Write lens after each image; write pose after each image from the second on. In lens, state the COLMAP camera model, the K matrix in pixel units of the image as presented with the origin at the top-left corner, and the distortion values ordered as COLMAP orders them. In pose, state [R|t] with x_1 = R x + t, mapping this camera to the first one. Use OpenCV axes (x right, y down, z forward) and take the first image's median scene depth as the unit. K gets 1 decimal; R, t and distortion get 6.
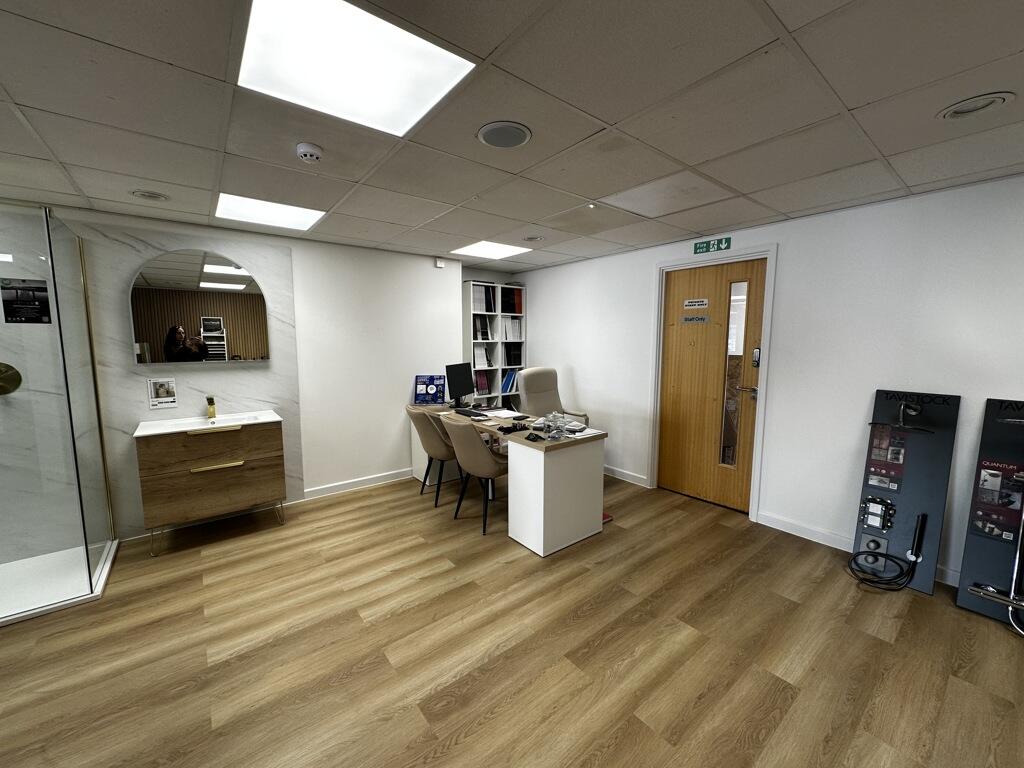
lens RADIAL K [[406.3, 0, 512.0], [0, 406.3, 383.4], [0, 0, 1]] dist [-0.002278, 0.000647]
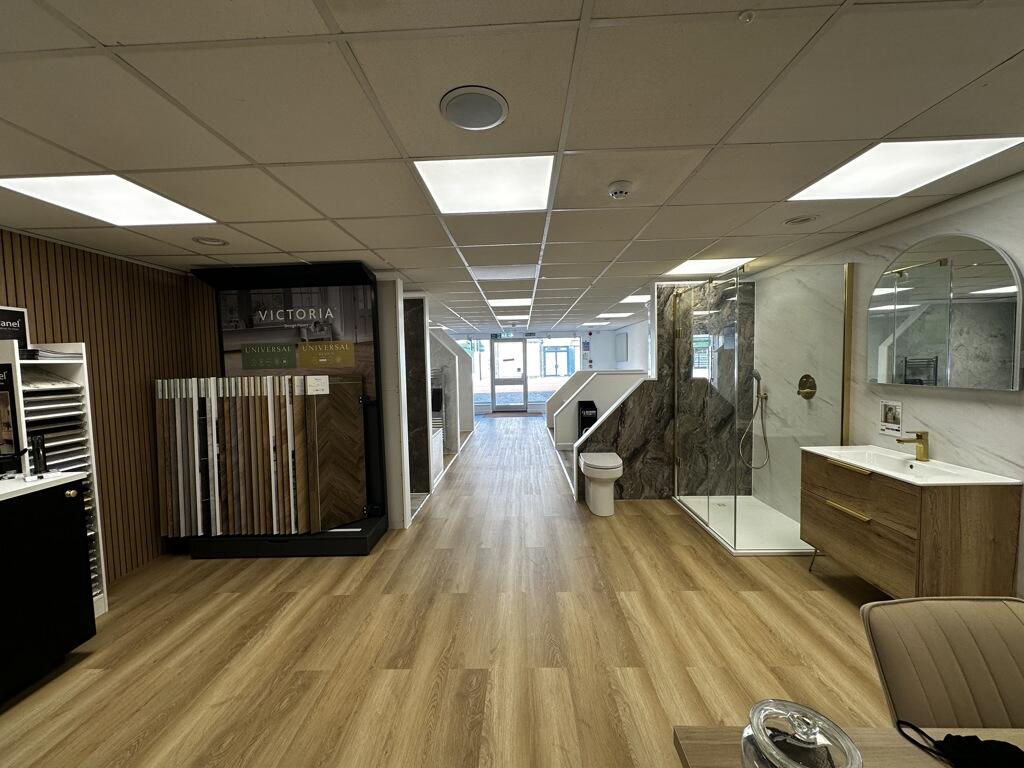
lens RADIAL K [[406.3, 0, 510.0], [0, 406.3, 379.6], [0, 0, 1]] dist [-0.002278, 0.000647]
pose [[-0.644520, 0.047919, -0.763084, 0.371545], [-0.060768, 0.991666, 0.113600, -0.122577], [0.762169, 0.119589, -0.636237, 1.057546]]
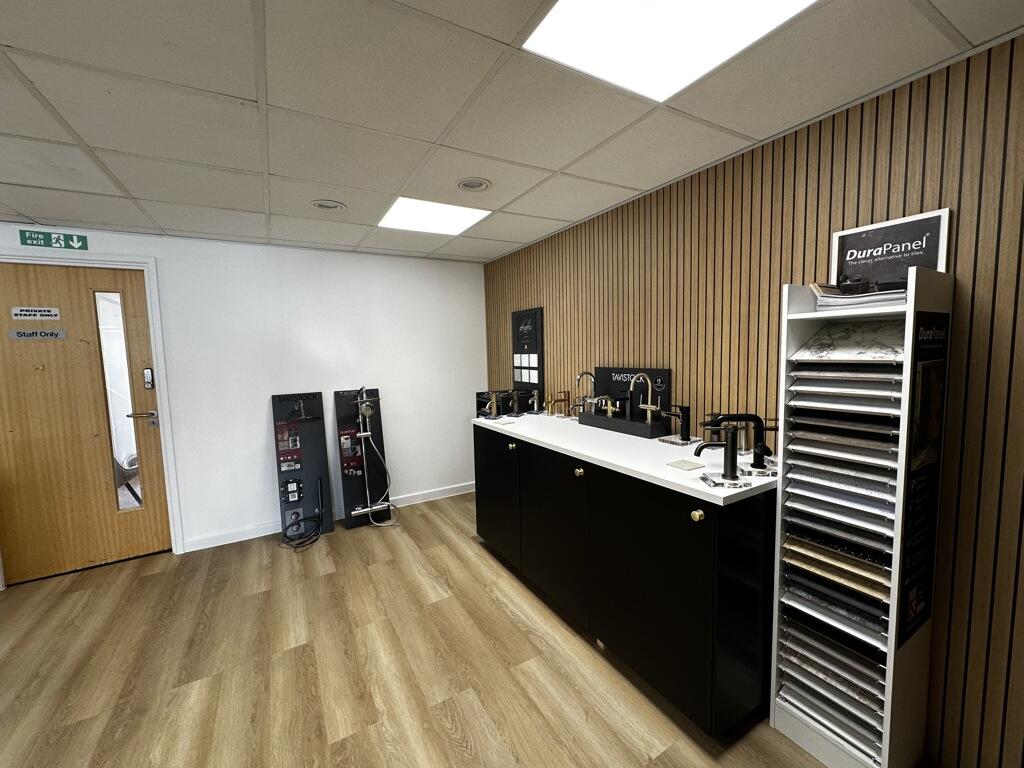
lens RADIAL K [[406.3, 0, 511.2], [0, 406.3, 383.6], [0, 0, 1]] dist [-0.002278, 0.000647]
pose [[0.143752, -0.091097, 0.985412, -0.214011], [0.136042, 0.988119, 0.071501, -0.009047], [-0.980218, 0.123779, 0.154437, 0.085539]]
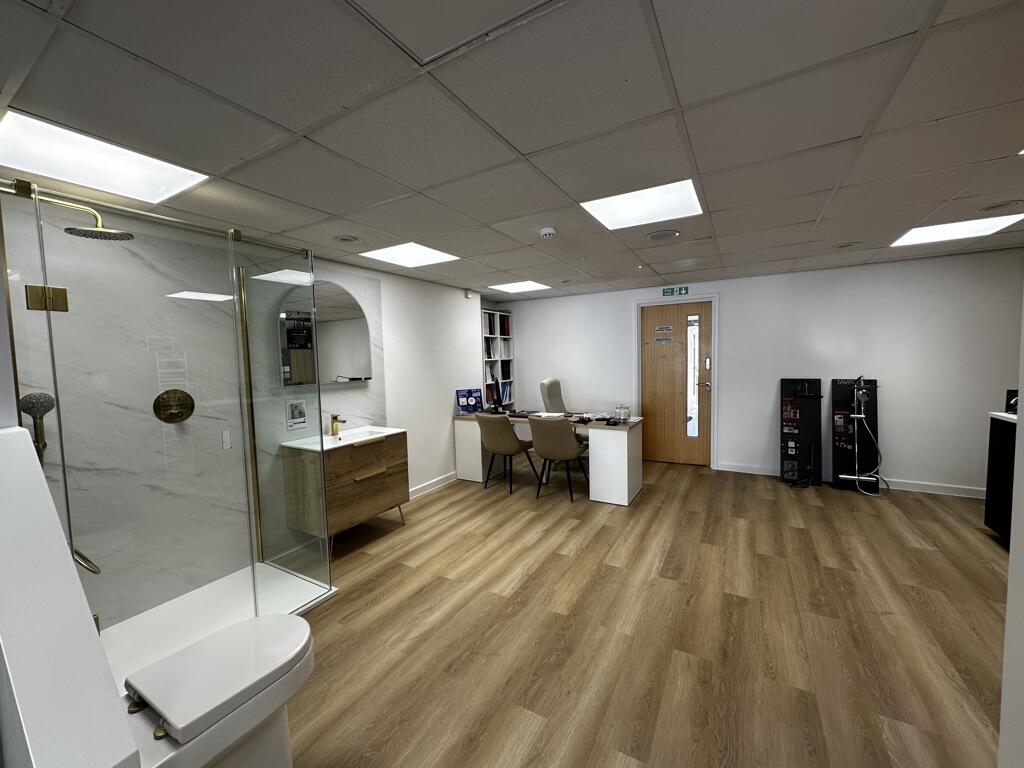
lens RADIAL K [[406.3, 0, 511.9], [0, 406.3, 383.2], [0, 0, 1]] dist [-0.002278, 0.000647]
pose [[0.929874, -0.048383, 0.364682, -0.827744], [0.066413, 0.997104, -0.037055, 0.023241], [-0.361833, 0.058677, 0.930395, -0.216409]]
